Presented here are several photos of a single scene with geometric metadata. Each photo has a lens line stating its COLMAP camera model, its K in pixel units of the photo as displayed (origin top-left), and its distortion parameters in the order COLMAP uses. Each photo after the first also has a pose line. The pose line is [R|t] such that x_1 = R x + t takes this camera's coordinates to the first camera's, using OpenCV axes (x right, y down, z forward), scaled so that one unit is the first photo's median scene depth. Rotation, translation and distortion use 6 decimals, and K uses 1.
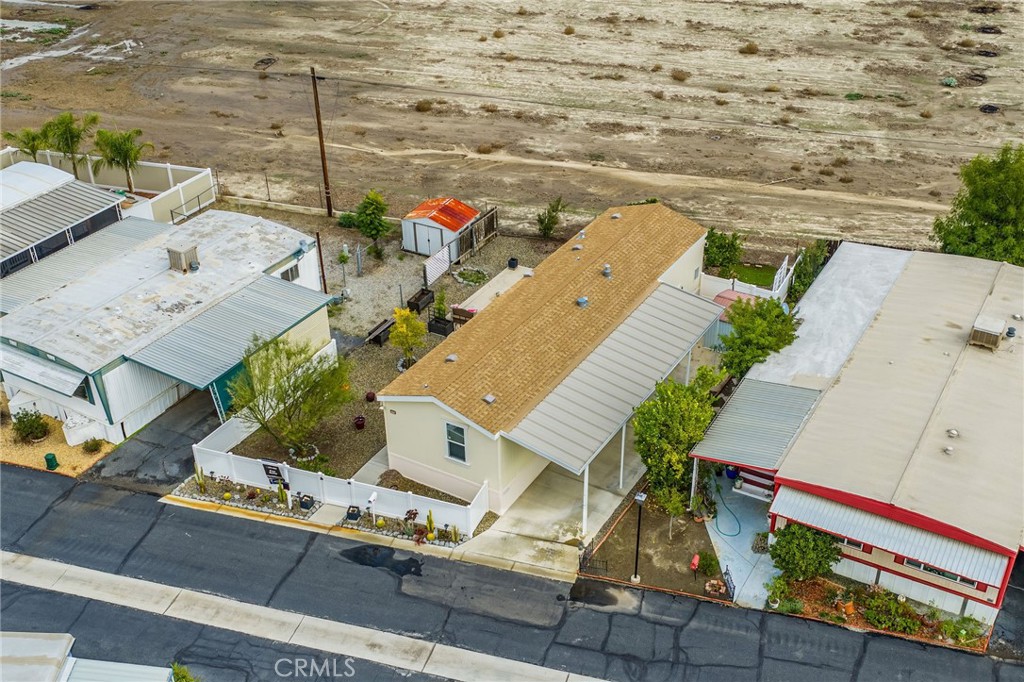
lens RADIAL K [[1146.3, 0, 540.2], [0, 1146.3, 396.5], [0, 0, 1]] dist [0.021292, -0.041586]
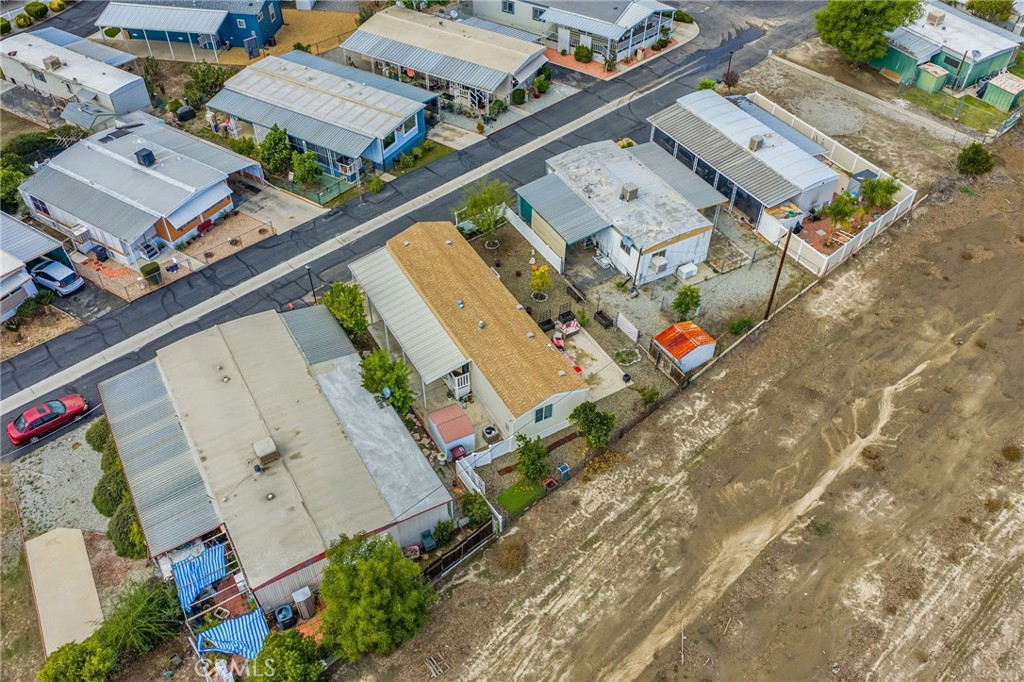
lens RADIAL K [[847.7, 0, 509.9], [0, 847.7, 343.3], [0, 0, 1]] dist [0.005831, -0.005127]
pose [[-0.513343, 0.603031, -0.610600, 0.528351], [-0.481224, 0.386844, 0.786623, -0.715872], [0.710565, 0.697642, 0.091610, 0.682206]]
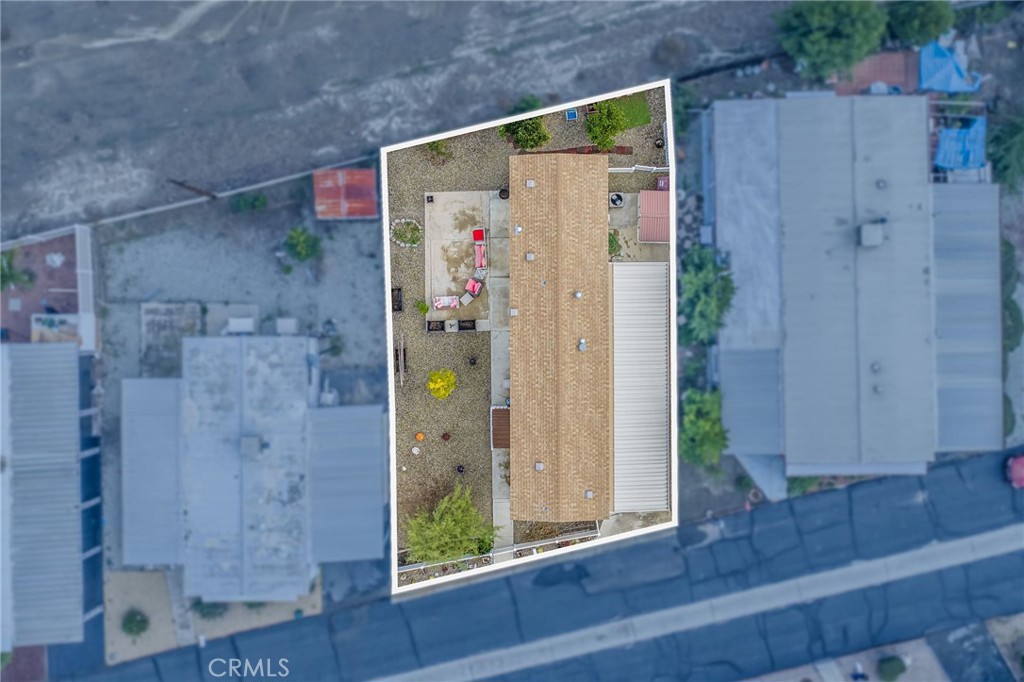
lens RADIAL K [[1188.6, 0, 534.1], [0, 1188.6, 318.6], [0, 0, 1]] dist [0.011812, -0.011589]
pose [[0.865623, -0.500684, 0.003604, 0.000556], [0.277976, 0.486548, 0.828252, -0.834147], [-0.416446, -0.715952, 0.560345, 0.214857]]
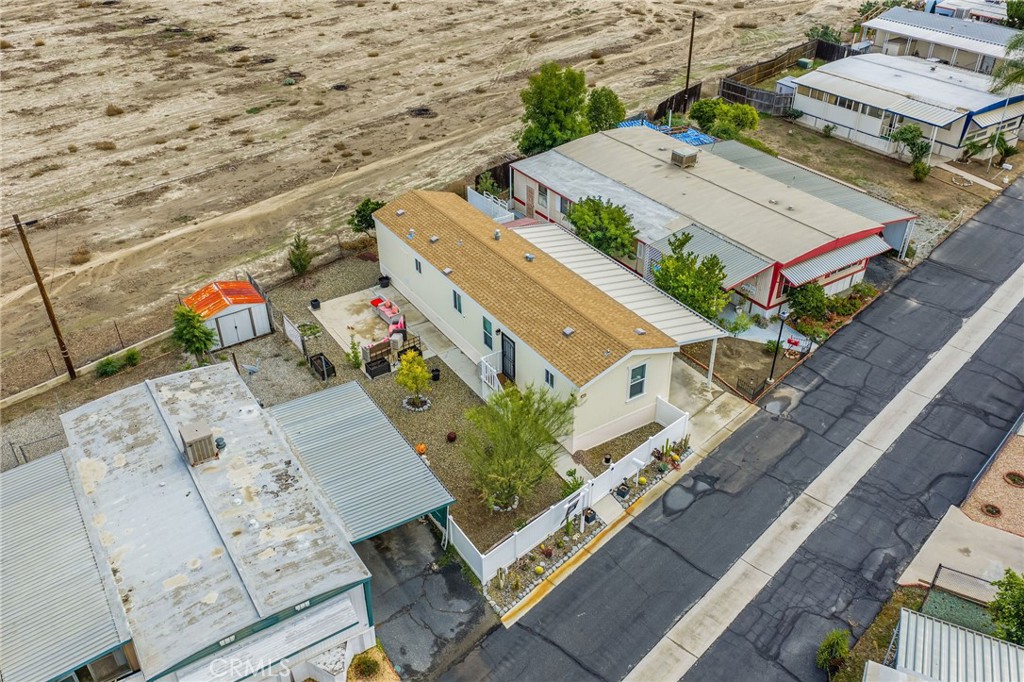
lens RADIAL K [[847.7, 0, 509.9], [0, 847.7, 343.3], [0, 0, 1]] dist [0.005831, -0.005127]
pose [[0.462987, -0.489955, 0.738639, -0.453834], [0.499158, 0.832754, 0.239506, -0.157797], [-0.732451, 0.257809, 0.630119, 0.344540]]
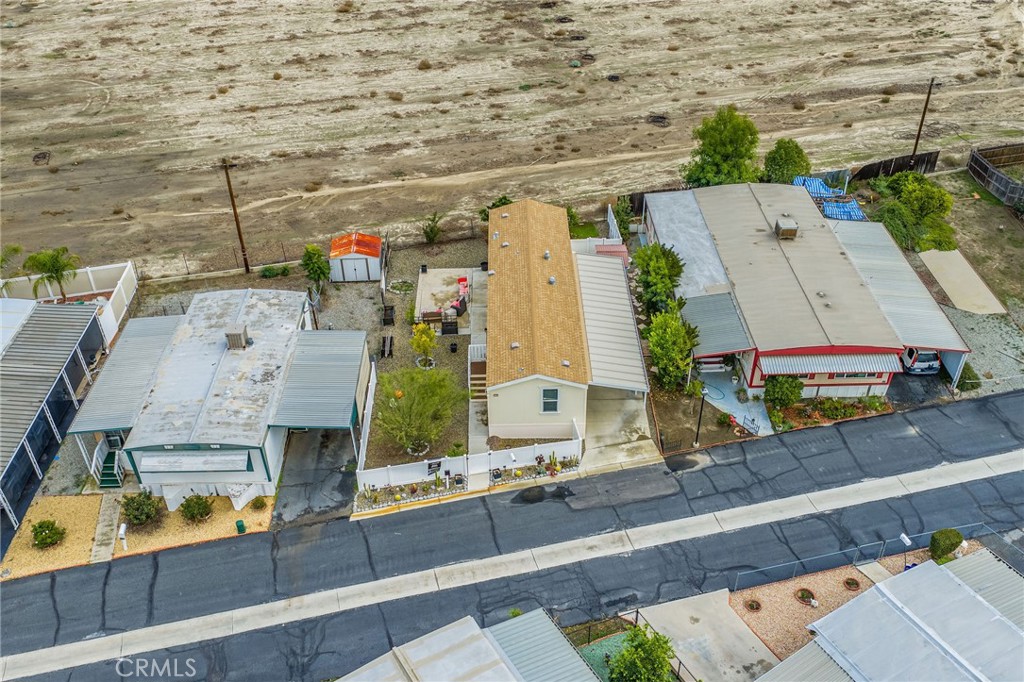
lens RADIAL K [[933.5, 0, 509.6], [0, 933.5, 366.4], [0, 0, 1]] dist [0.015978, -0.017409]
pose [[0.861814, -0.313348, 0.398860, -0.348882], [0.290842, 0.949524, 0.117535, -0.092595], [-0.415557, 0.014712, 0.909448, -0.016071]]
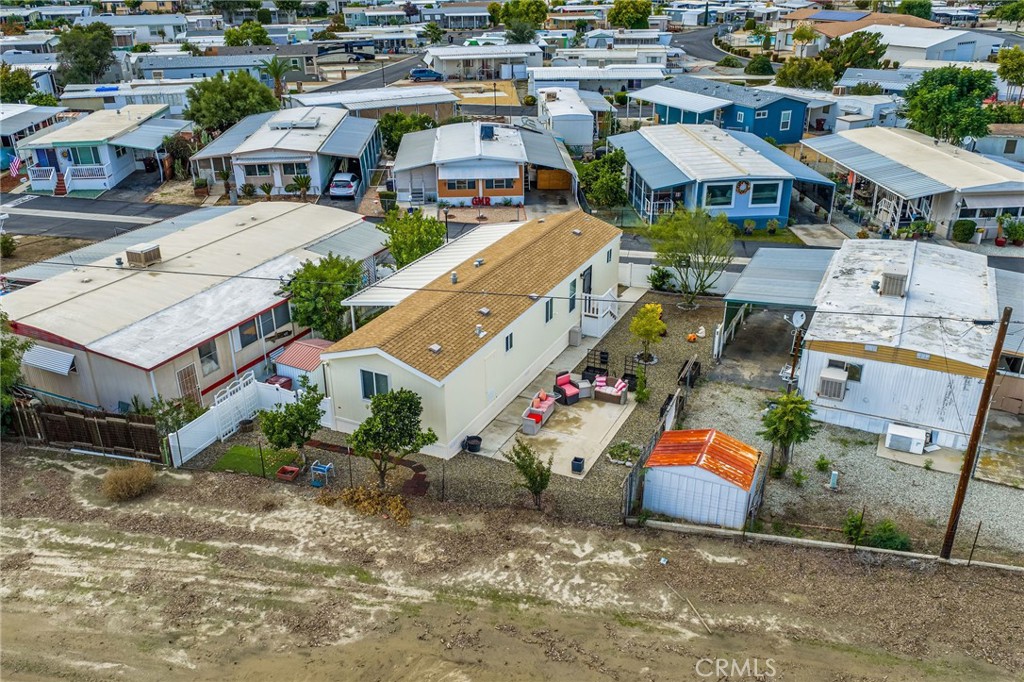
lens RADIAL K [[847.7, 0, 509.9], [0, 847.7, 343.3], [0, 0, 1]] dist [0.005831, -0.005127]
pose [[-0.997881, 0.037195, -0.053380, 0.037156], [-0.026104, 0.522631, 0.852159, -0.517031], [0.059594, 0.851747, -0.520553, 1.041729]]
